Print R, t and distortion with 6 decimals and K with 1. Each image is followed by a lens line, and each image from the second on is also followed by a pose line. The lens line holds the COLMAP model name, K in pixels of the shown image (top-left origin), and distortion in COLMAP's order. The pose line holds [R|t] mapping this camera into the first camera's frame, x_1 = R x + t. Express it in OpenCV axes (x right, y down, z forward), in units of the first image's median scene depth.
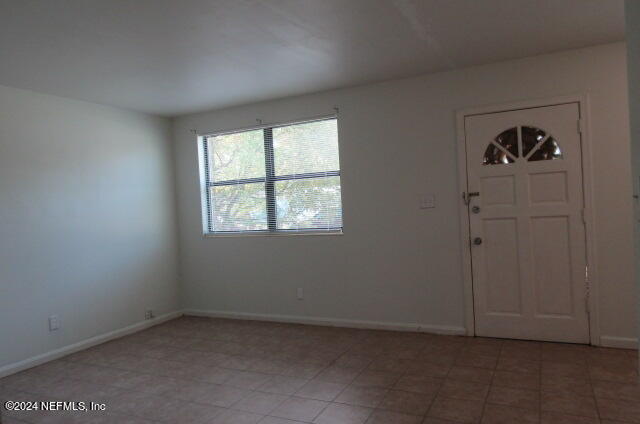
lens RADIAL K [[457.2, 0, 322.5], [0, 457.2, 202.1], [0, 0, 1]] dist [-0.003768, 0.000126]
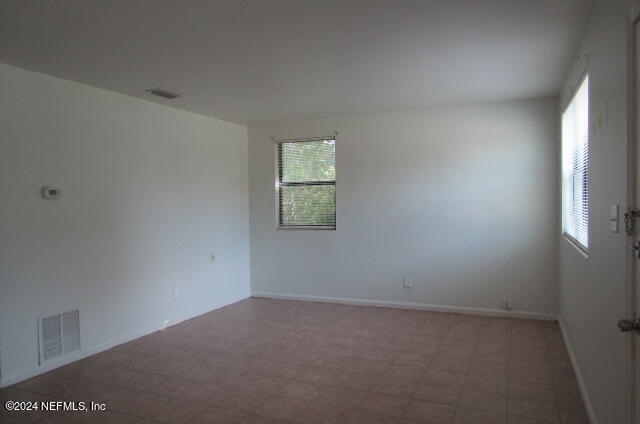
lens RADIAL K [[457.2, 0, 322.5], [0, 457.2, 202.1], [0, 0, 1]] dist [-0.003768, 0.000126]
pose [[0.055568, 0.055571, -0.996907, 0.729418], [0.012480, 0.998333, 0.056346, -0.048966], [0.998377, -0.015572, 0.054782, 0.697639]]
